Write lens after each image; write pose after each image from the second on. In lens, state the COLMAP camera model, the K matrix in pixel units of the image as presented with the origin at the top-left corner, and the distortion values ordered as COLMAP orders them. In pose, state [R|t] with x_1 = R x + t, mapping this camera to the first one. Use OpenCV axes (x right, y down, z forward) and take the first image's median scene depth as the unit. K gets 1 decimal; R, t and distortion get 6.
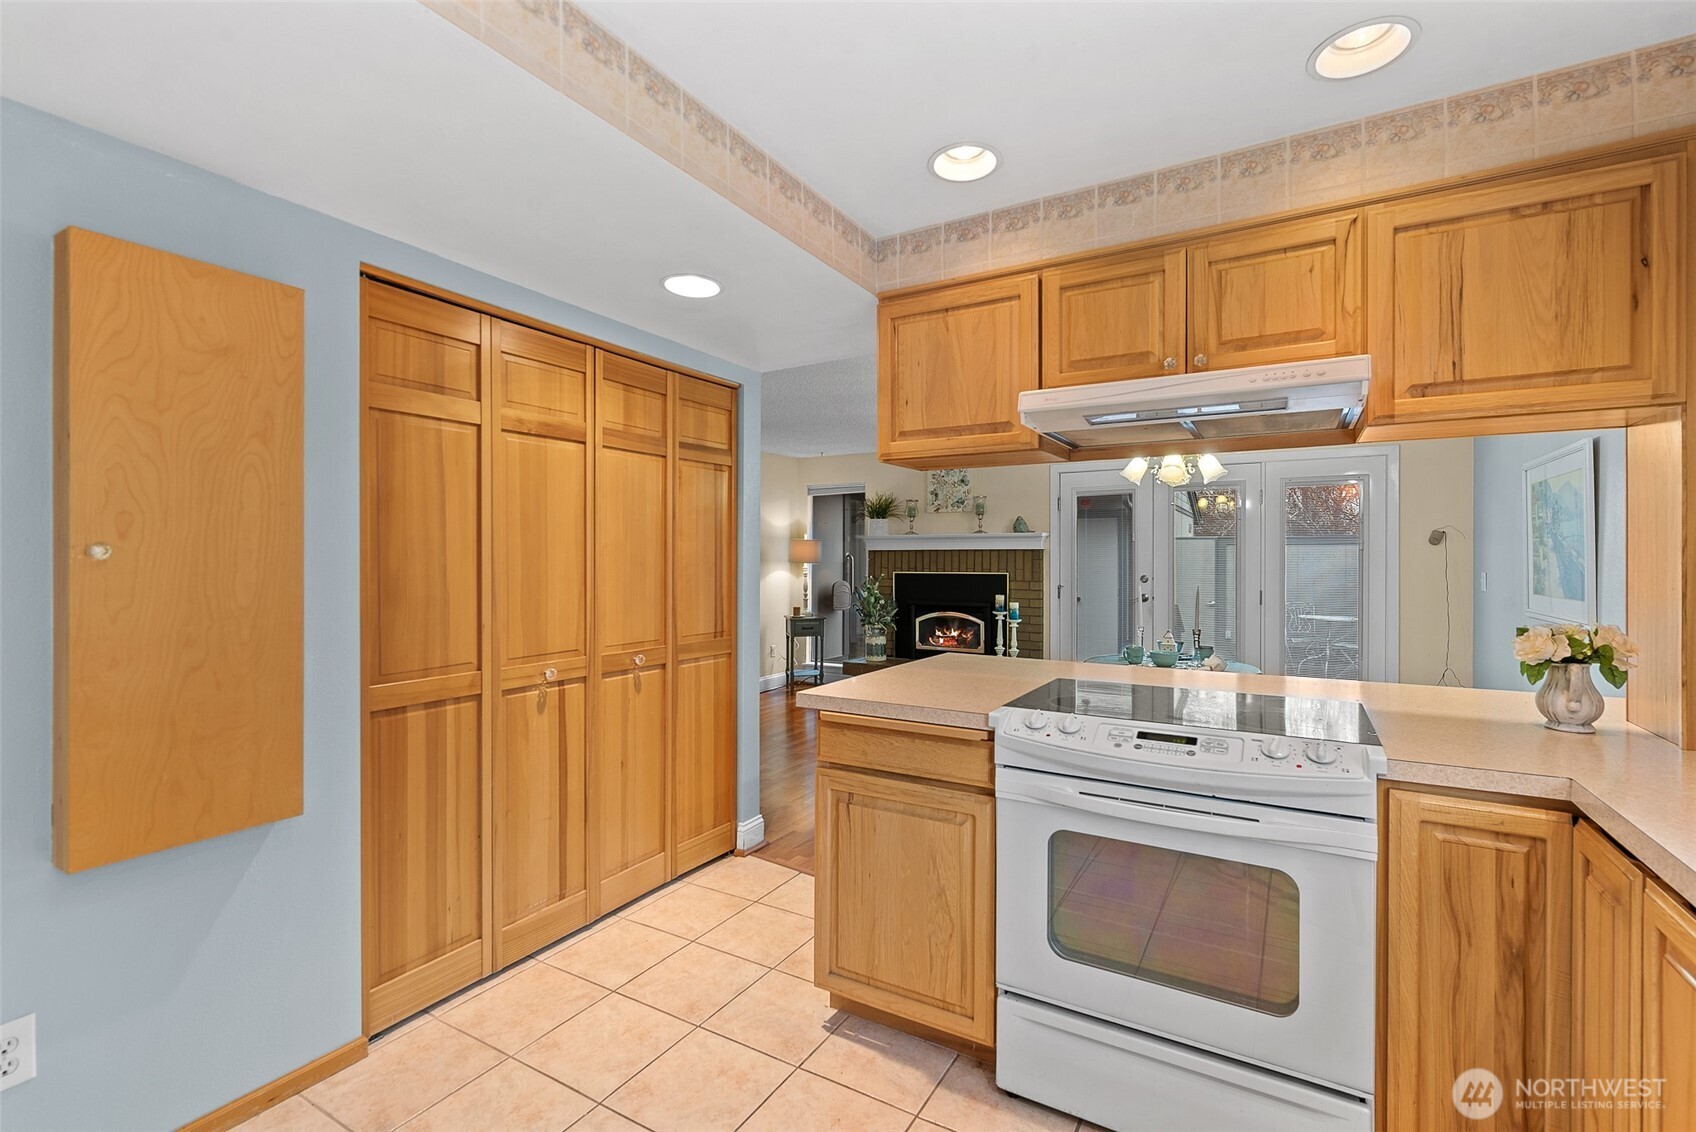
lens RADIAL K [[757.2, 0, 874.3], [0, 757.2, 560.7], [0, 0, 1]] dist [0.004042, -0.000451]
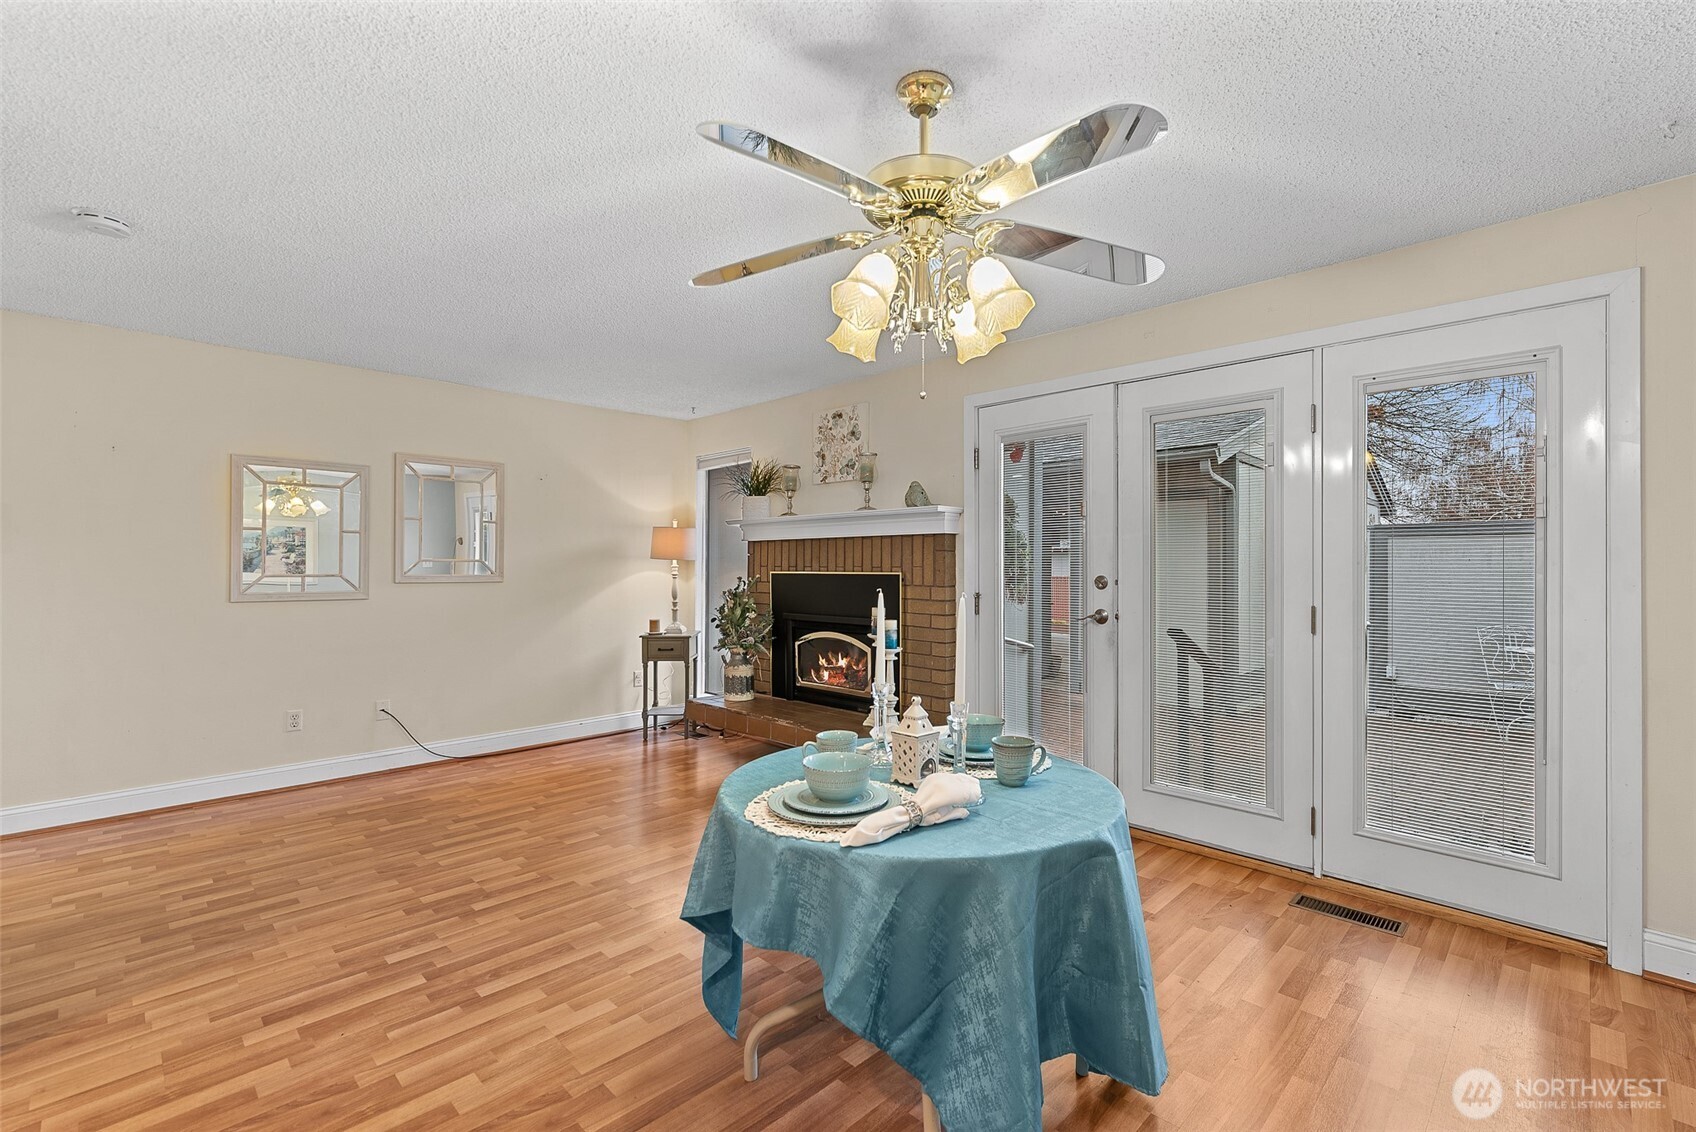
lens RADIAL K [[757.2, 0, 855.3], [0, 757.2, 572.0], [0, 0, 1]] dist [0.004042, -0.000451]
pose [[0.963159, 0.000063, -0.268932, 0.880258], [0.001573, 0.999982, 0.005870, 0.034499], [0.268927, -0.006077, 0.963141, 1.087310]]
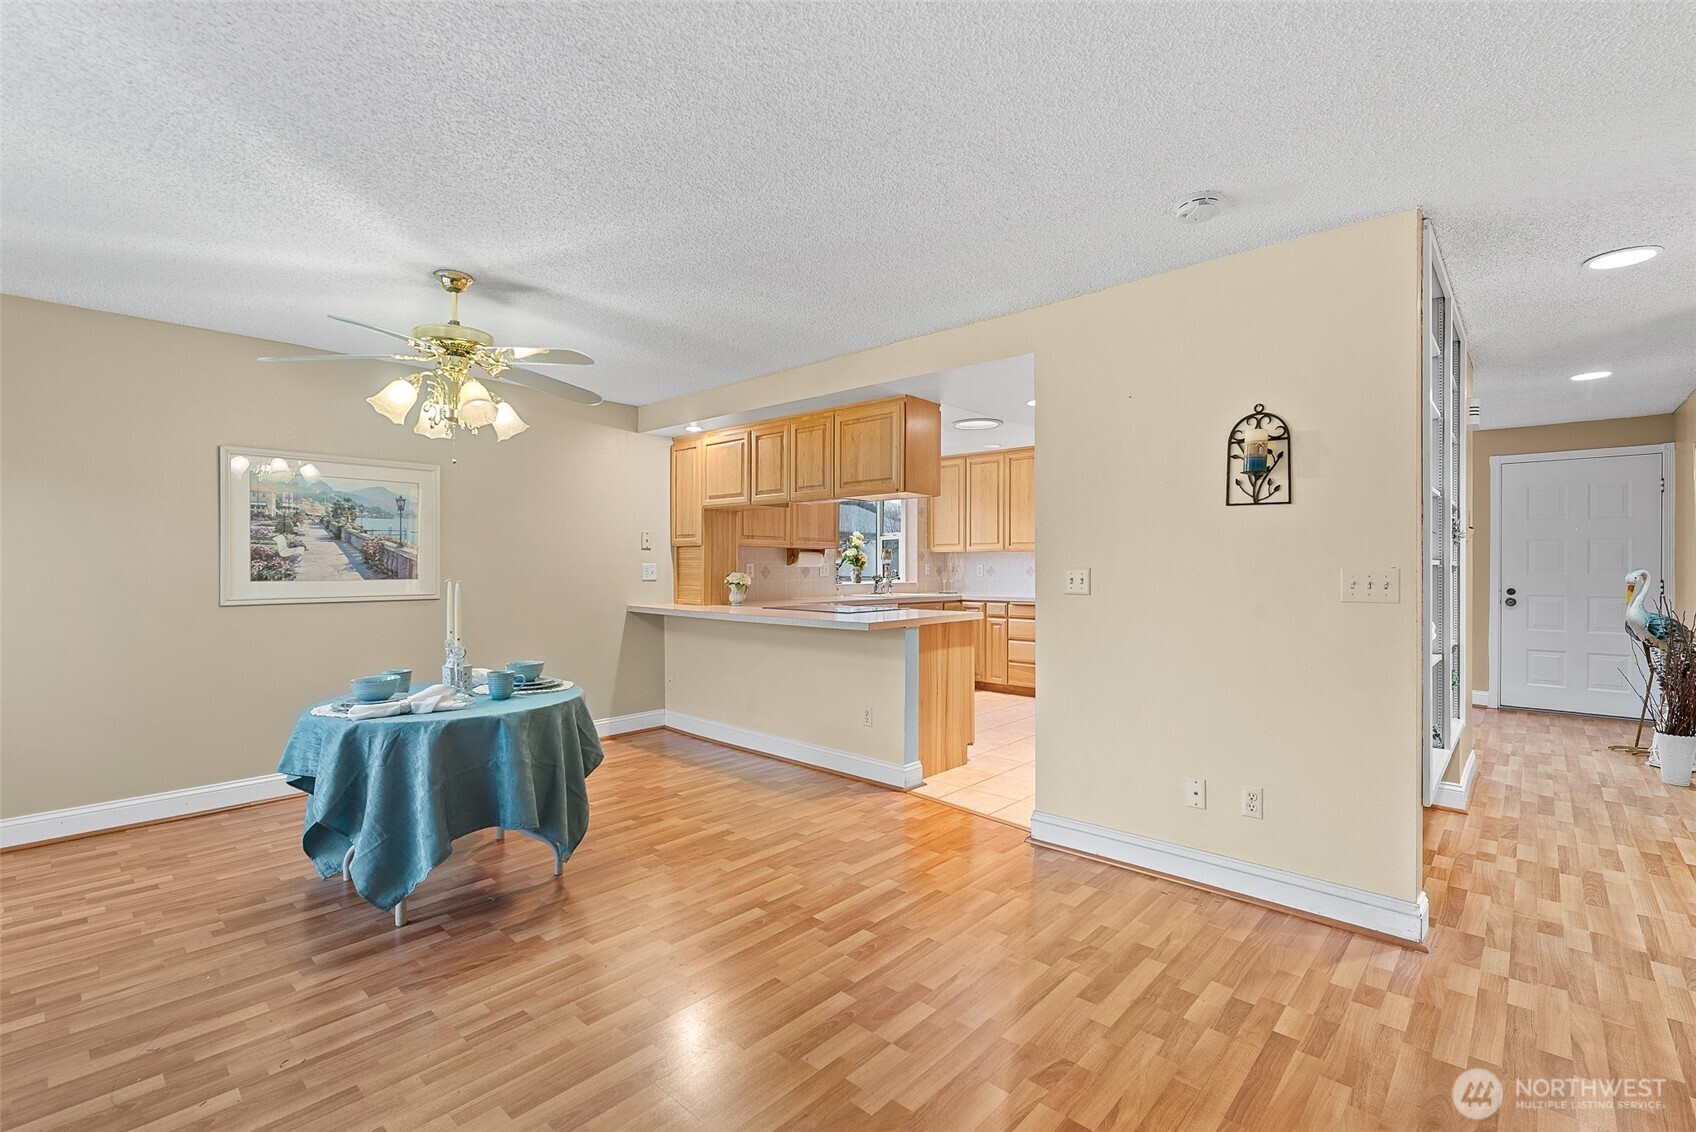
lens RADIAL K [[757.2, 0, 847.6], [0, 757.2, 580.5], [0, 0, 1]] dist [0.004042, -0.000451]
pose [[-0.971328, -0.004279, 0.237704, -0.228456], [0.001223, 0.999735, 0.022997, 0.028715], [-0.237739, 0.022629, -0.971065, 2.956650]]
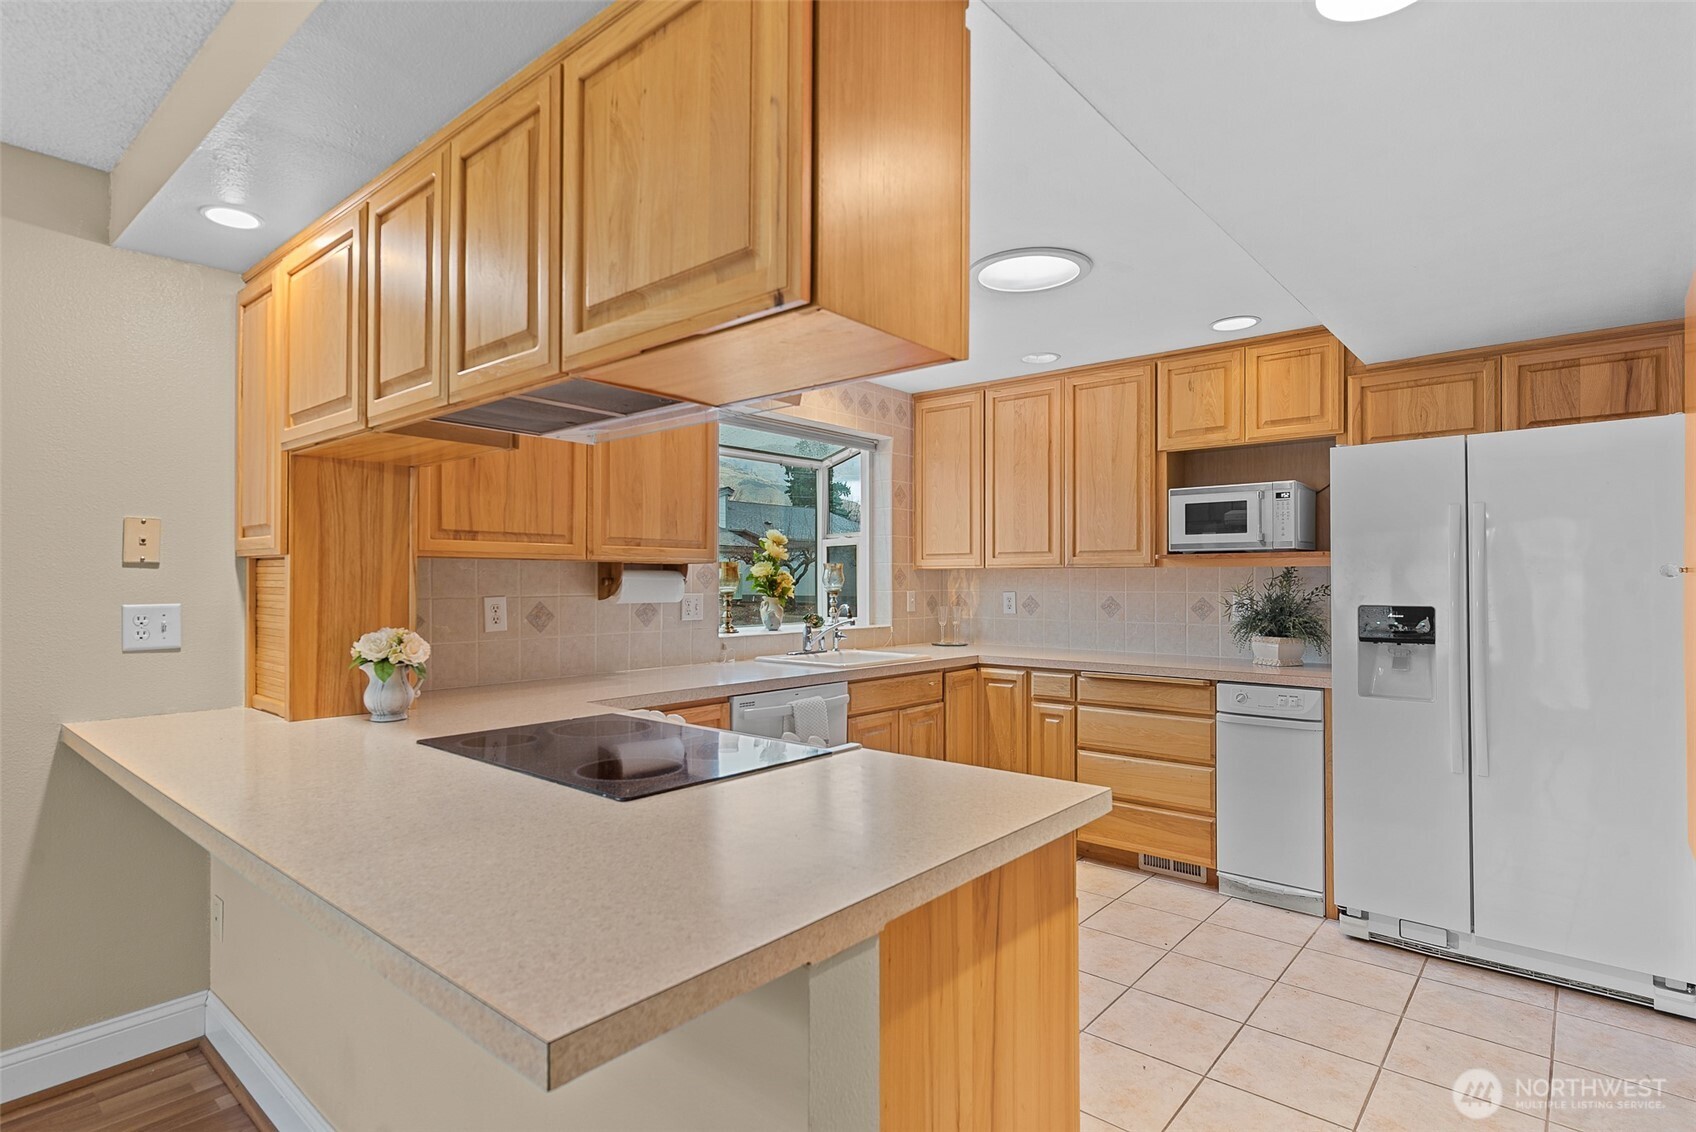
lens RADIAL K [[855.7, 0, 864.2], [0, 855.7, 573.5], [0, 0, 1]] dist [0.004733, -0.000821]
pose [[-0.982307, 0.000792, 0.187274, -0.039309], [0.000130, 0.999994, -0.003548, -0.001967], [-0.187276, -0.003460, -0.982301, 1.591659]]
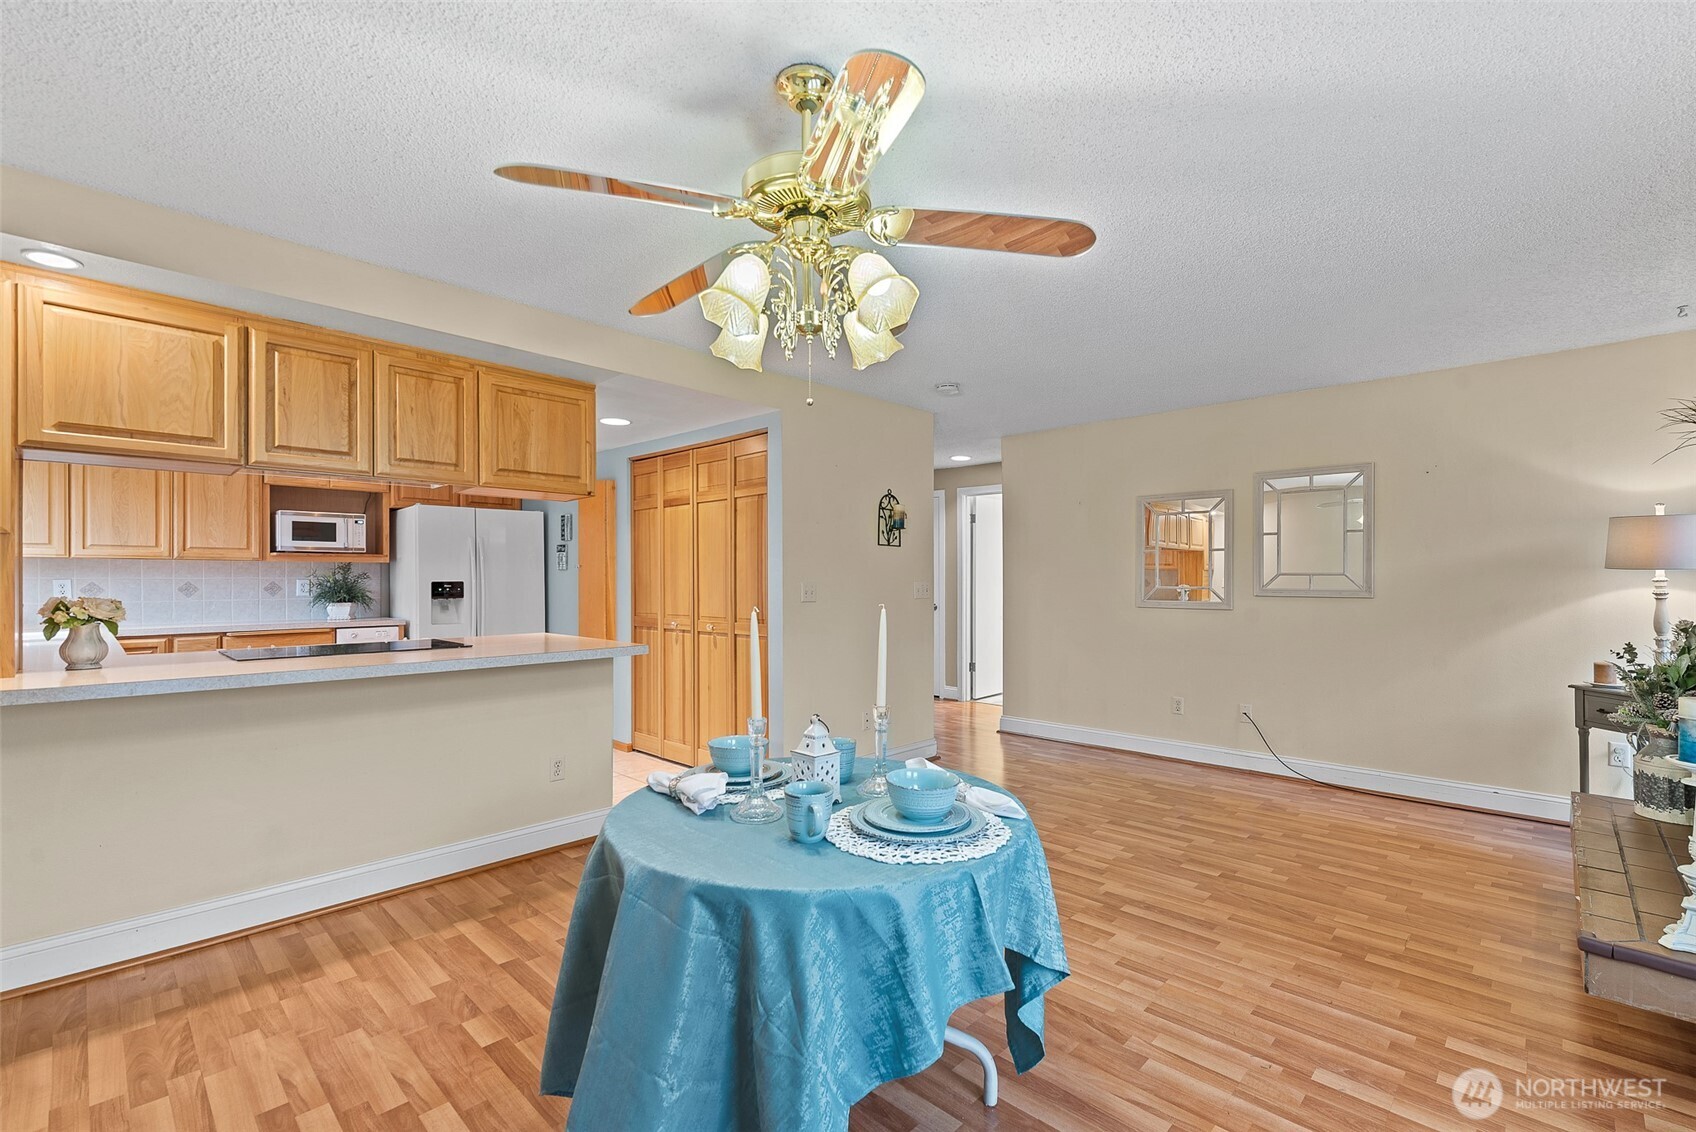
lens RADIAL K [[757.2, 0, 866.0], [0, 757.2, 581.9], [0, 0, 1]] dist [0.004042, -0.000451]
pose [[-0.243386, 0.002130, -0.969927, 1.464149], [-0.002856, 0.999992, 0.002912, 0.031151], [0.969925, 0.003479, -0.243378, 2.095991]]
